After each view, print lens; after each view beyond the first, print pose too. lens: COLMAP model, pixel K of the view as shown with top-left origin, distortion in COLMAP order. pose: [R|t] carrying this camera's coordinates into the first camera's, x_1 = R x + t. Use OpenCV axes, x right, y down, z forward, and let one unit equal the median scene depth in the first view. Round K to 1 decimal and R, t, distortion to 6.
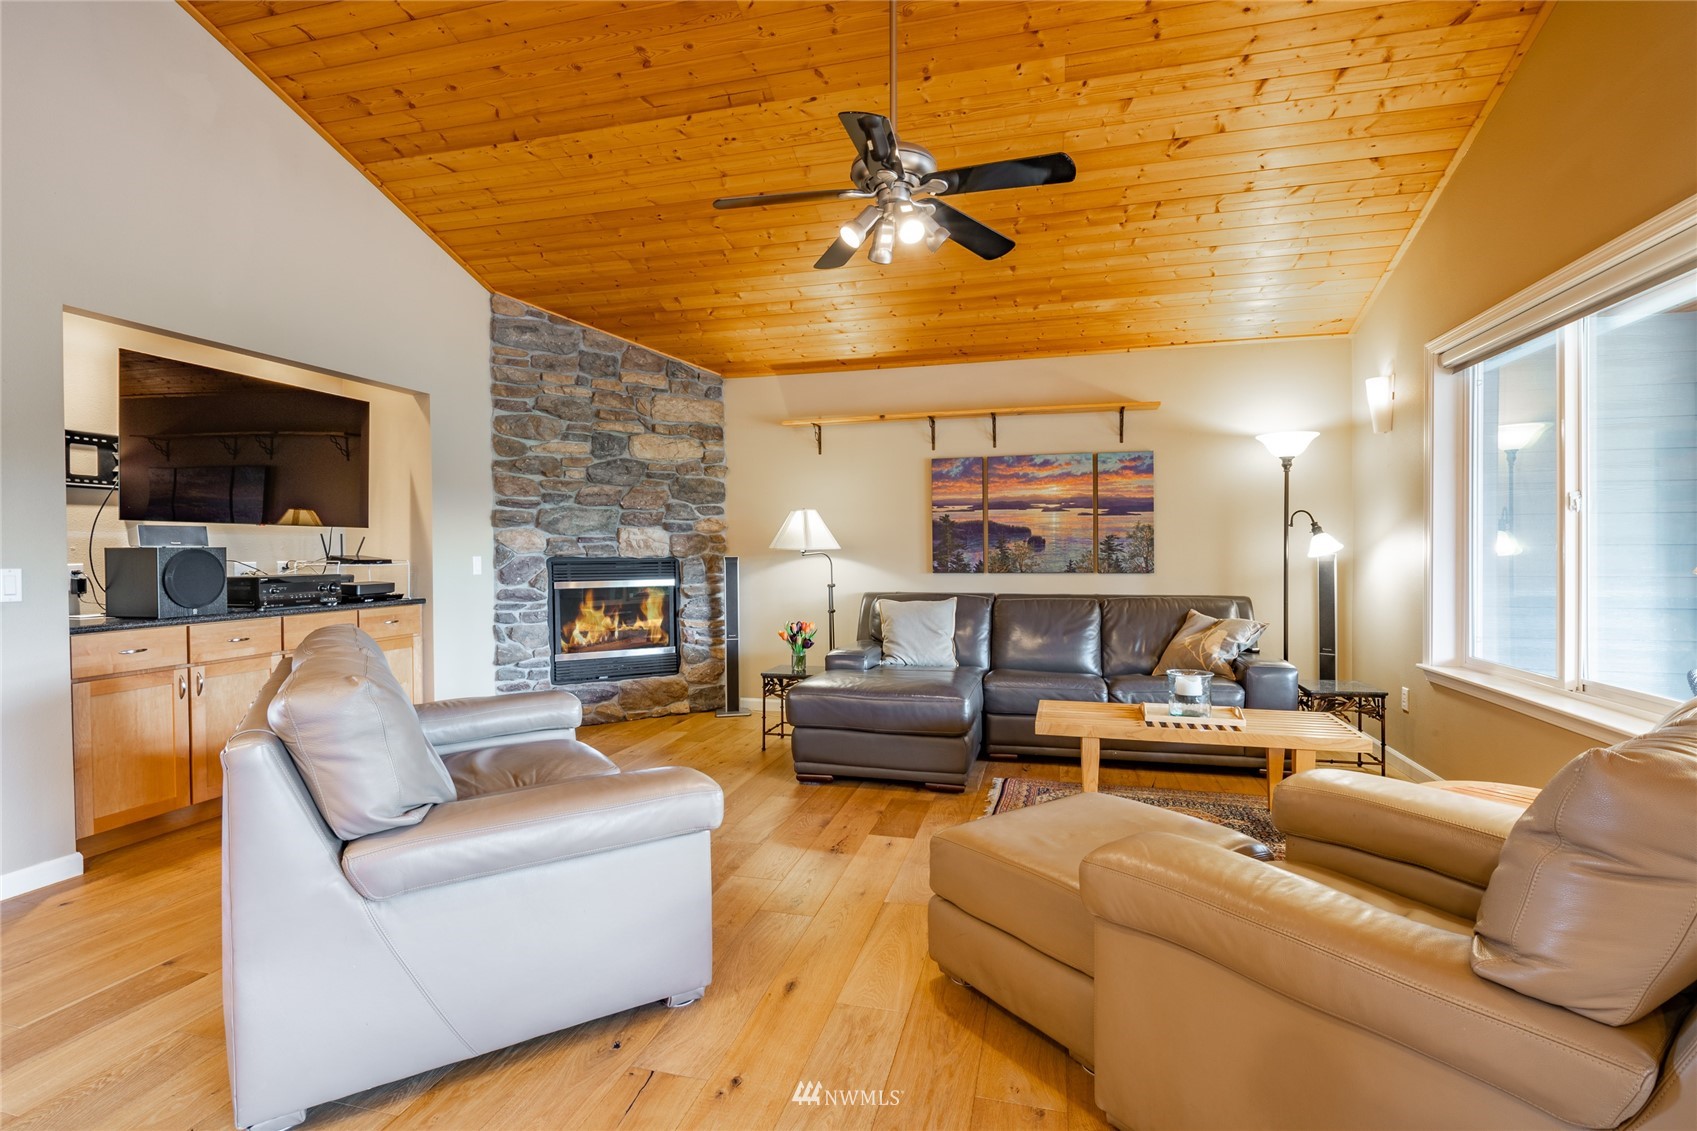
lens RADIAL K [[790.4, 0, 848.5], [0, 790.4, 565.5], [0, 0, 1]] dist [-0.000601, -0.000243]
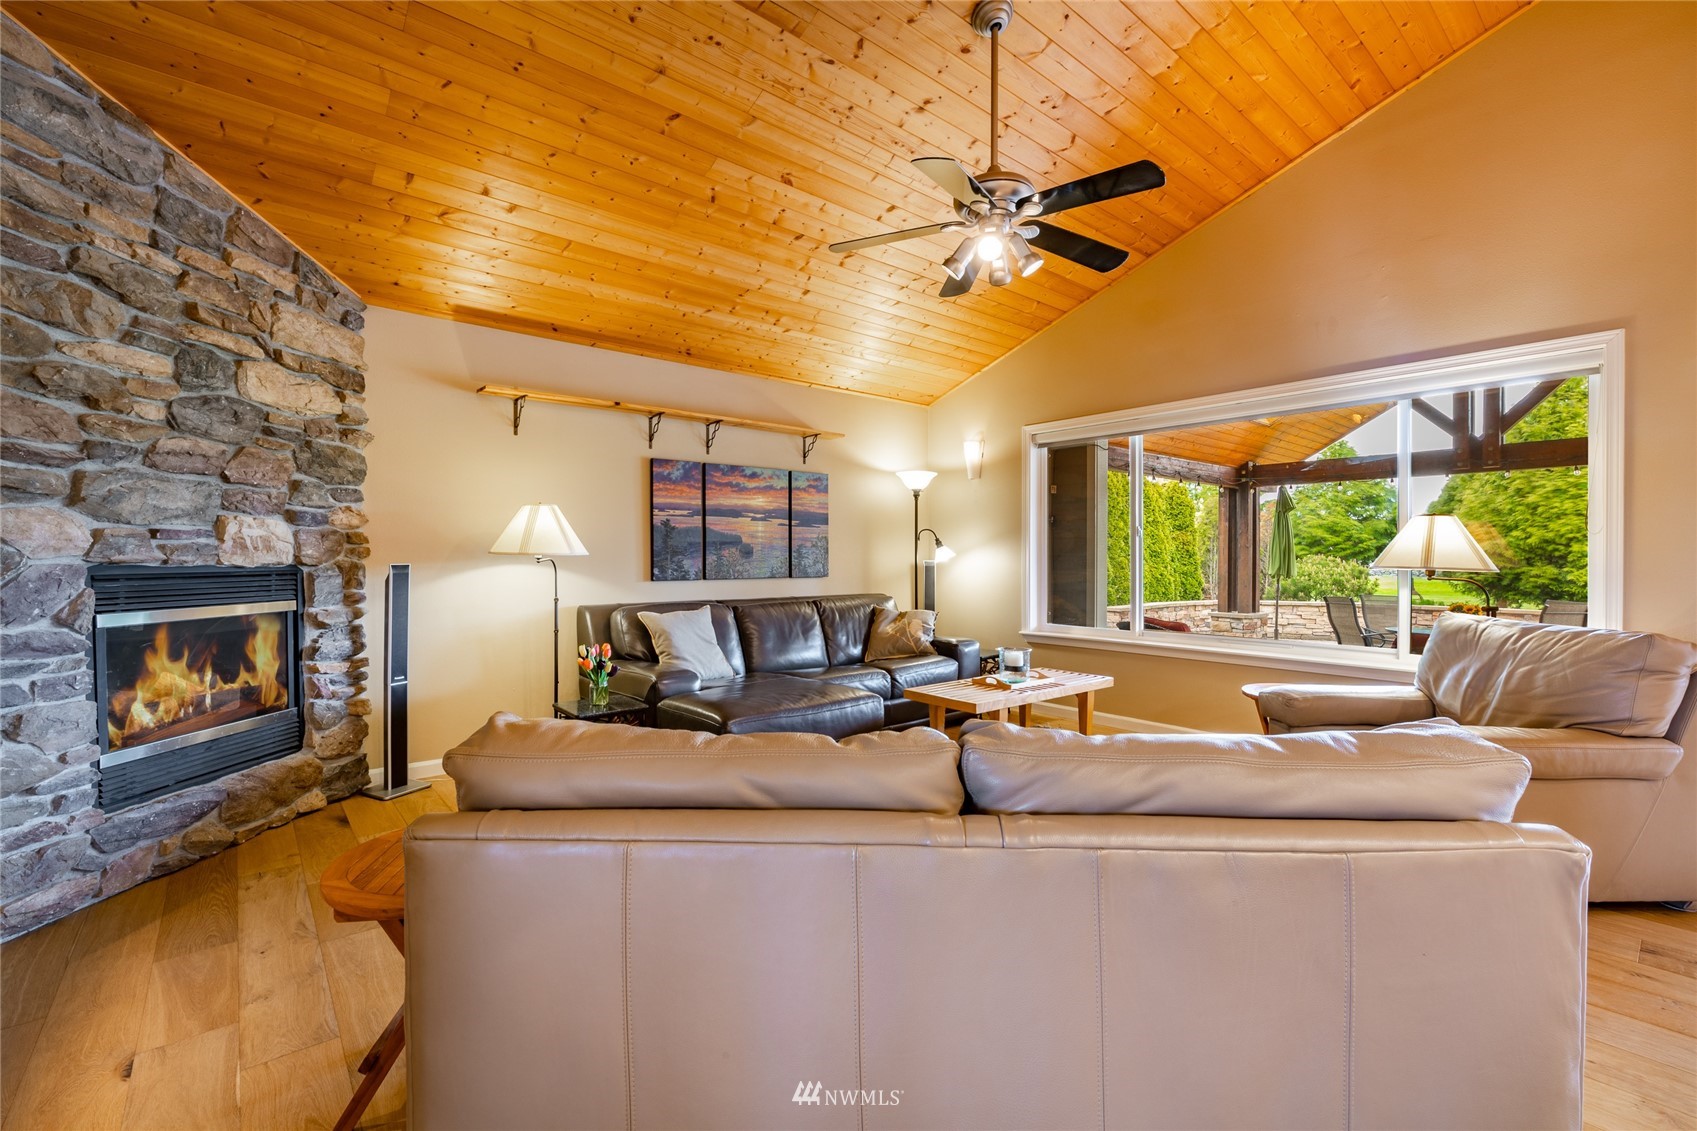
lens RADIAL K [[728.3, 0, 848.5], [0, 728.3, 565.5], [0, 0, 1]] dist [-0.000832, -0.004763]
pose [[0.580021, -0.004363, 0.814590, -0.463850], [0.013040, 0.999907, -0.003930, -0.002654], [-0.814497, 0.012901, 0.580024, 0.323702]]
